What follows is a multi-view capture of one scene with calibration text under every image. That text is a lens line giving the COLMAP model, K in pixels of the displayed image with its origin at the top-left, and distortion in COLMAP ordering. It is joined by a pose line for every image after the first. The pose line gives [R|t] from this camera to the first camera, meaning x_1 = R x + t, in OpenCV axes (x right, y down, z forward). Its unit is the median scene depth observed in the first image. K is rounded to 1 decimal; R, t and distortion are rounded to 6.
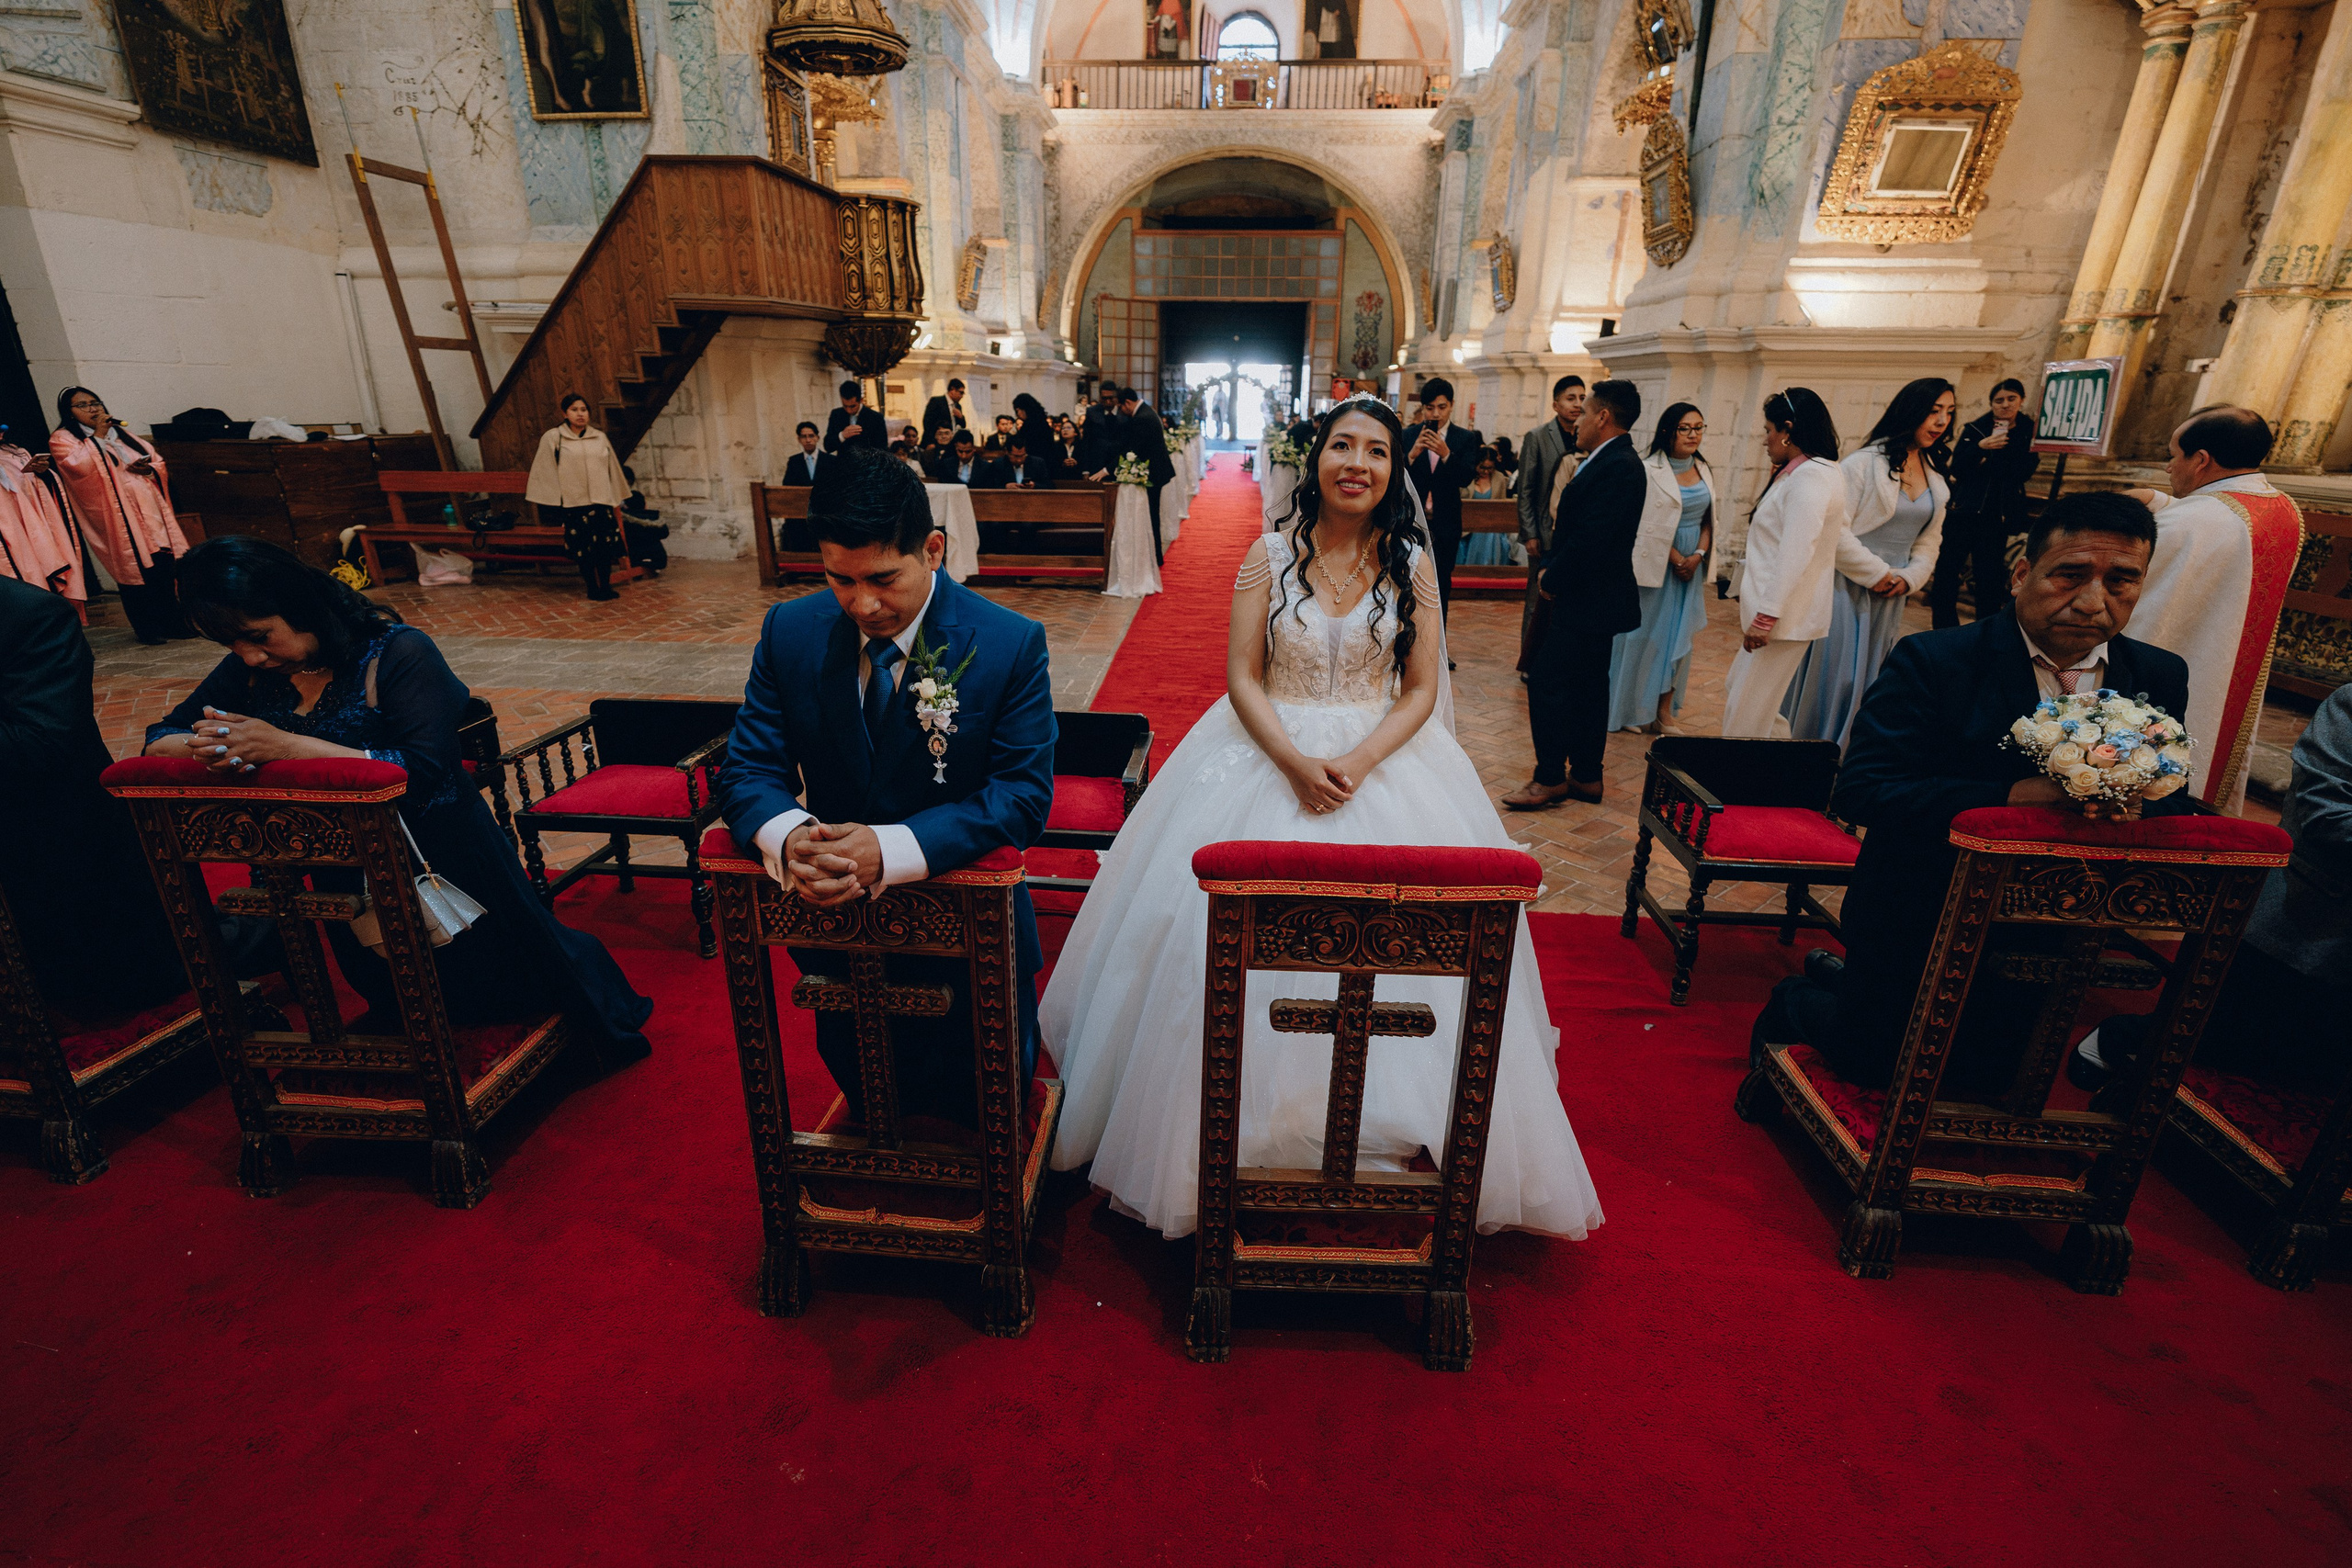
lens RADIAL K [[1059.8, 0, 1176.0], [0, 1059.8, 784.0], [0, 0, 1]] dist [0.012025, -0.008171]
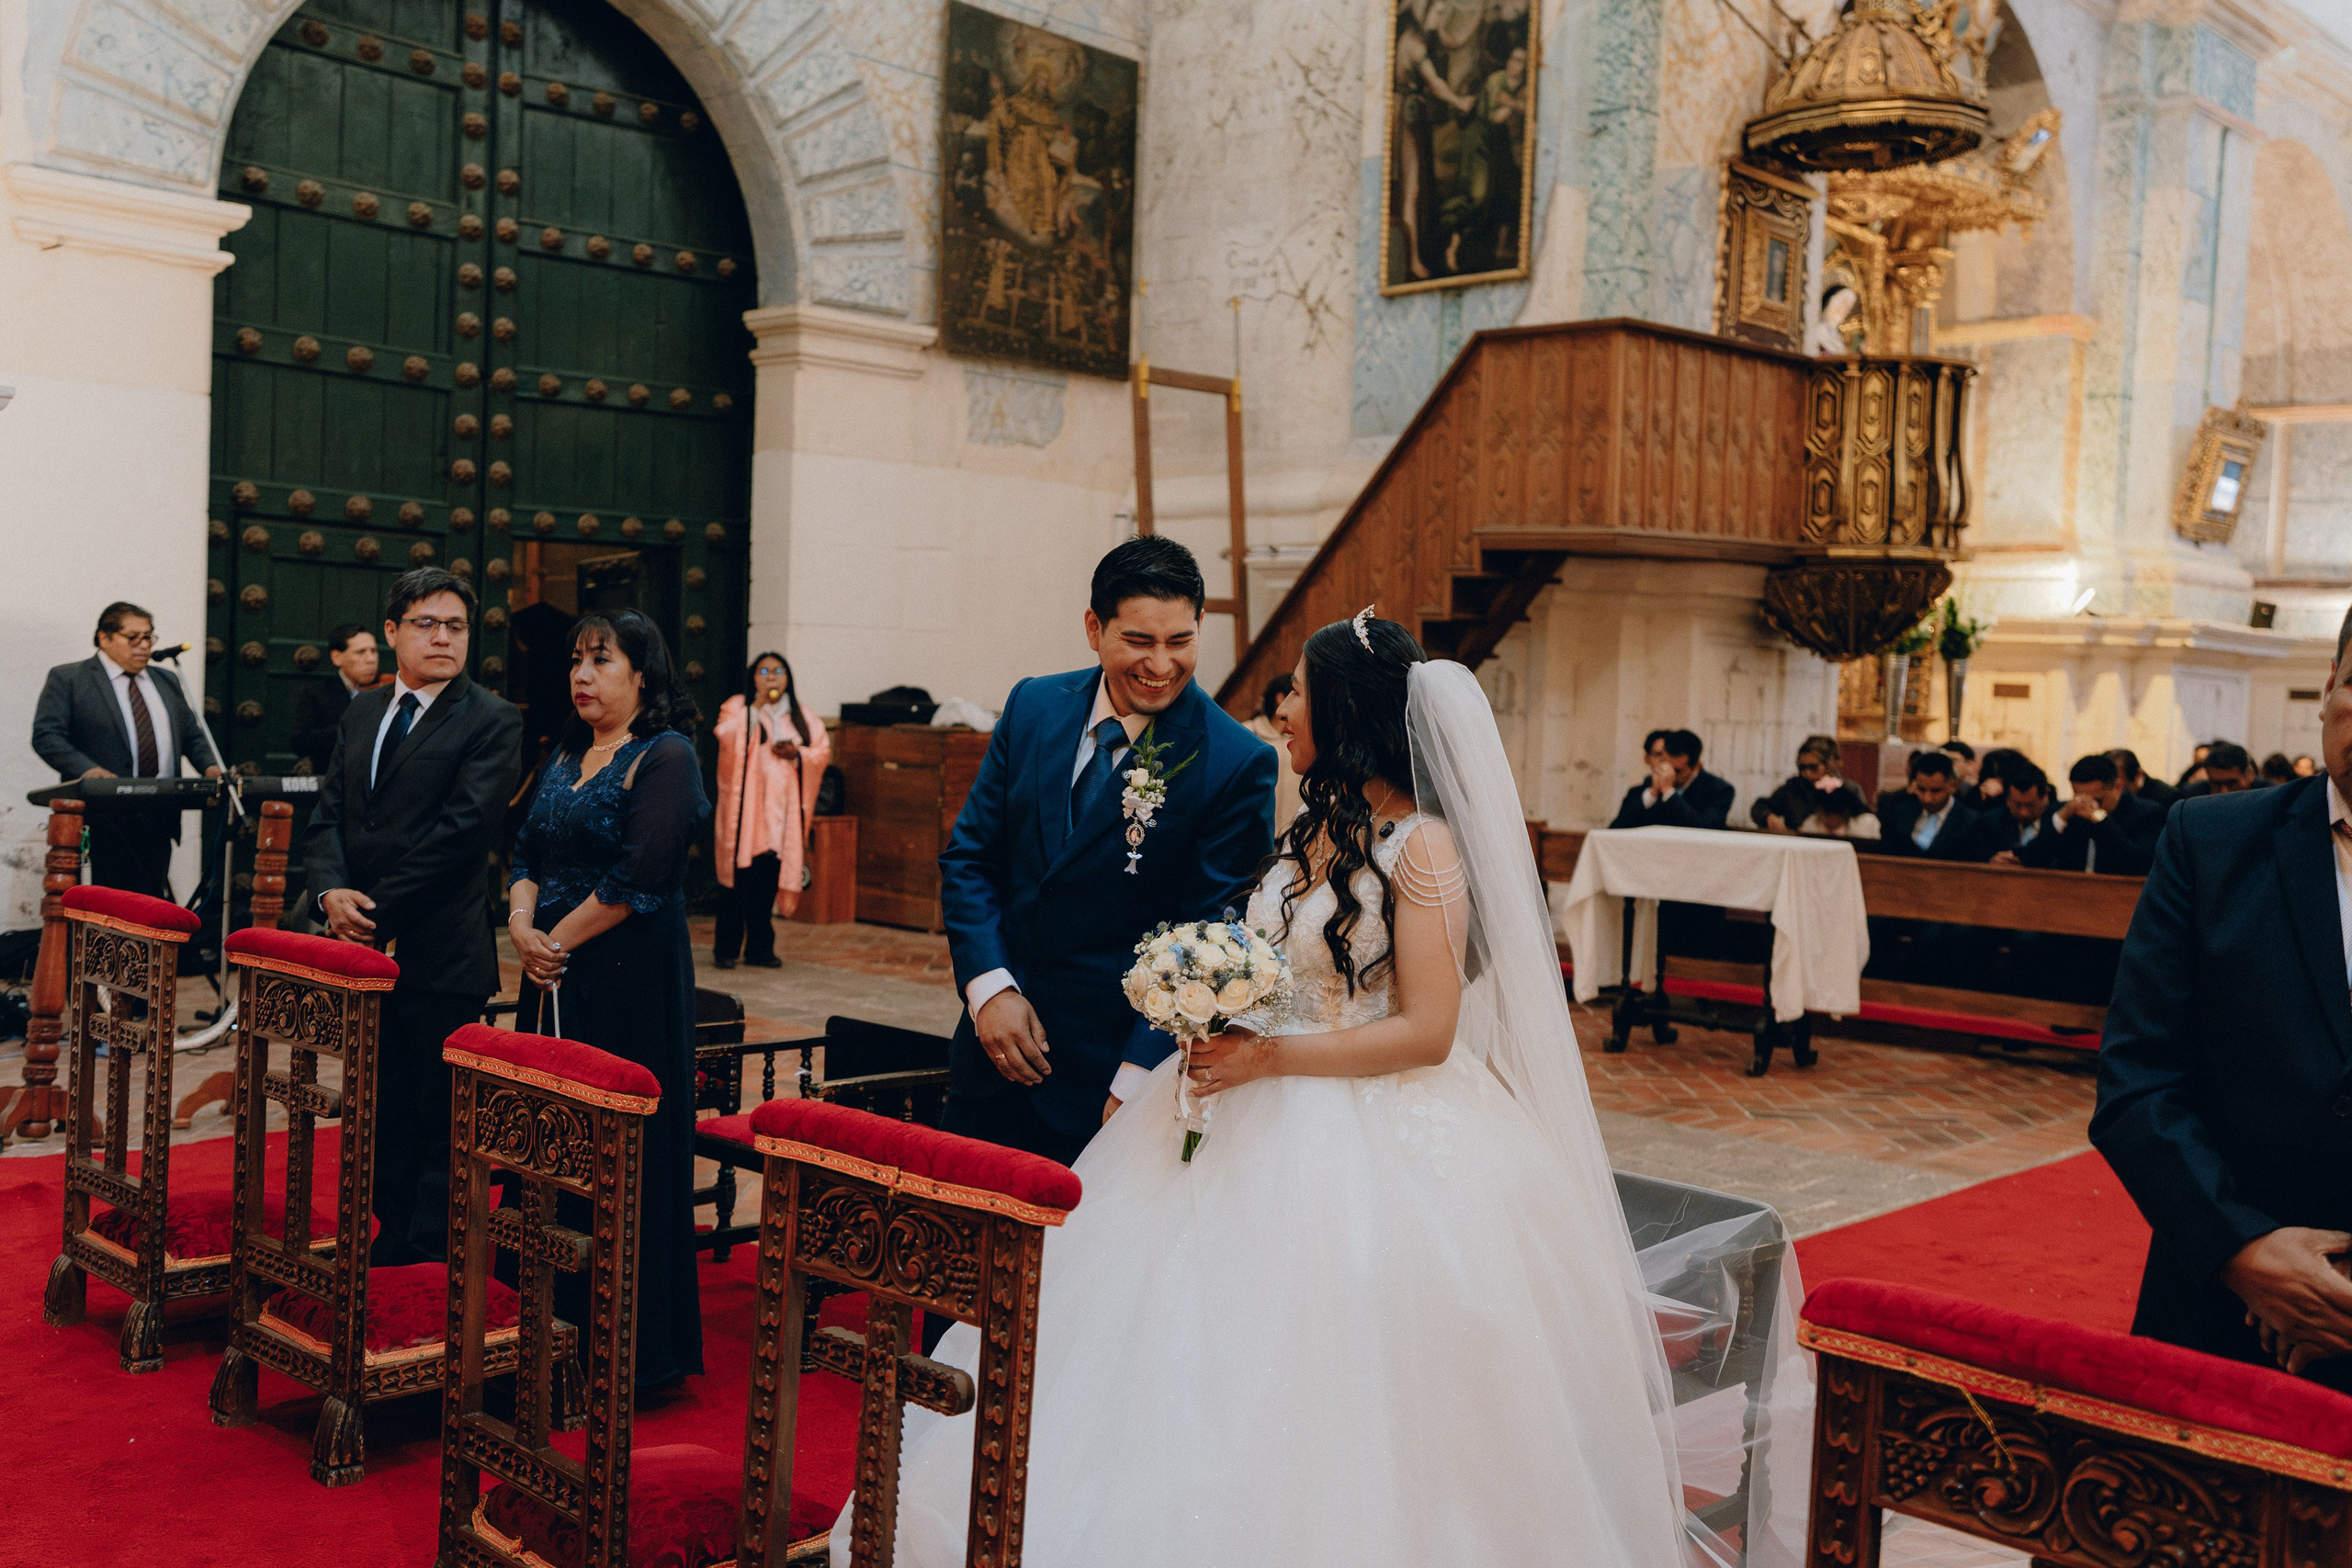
lens RADIAL K [[2342.4, 0, 1176.0], [0, 2342.4, 784.0], [0, 0, 1]] dist [0.033944, -0.003625]
pose [[0.752871, 0.042603, -0.656788, 0.285831], [-0.250638, 0.941272, -0.226248, 0.032565], [0.608577, 0.334951, 0.719334, -0.039383]]
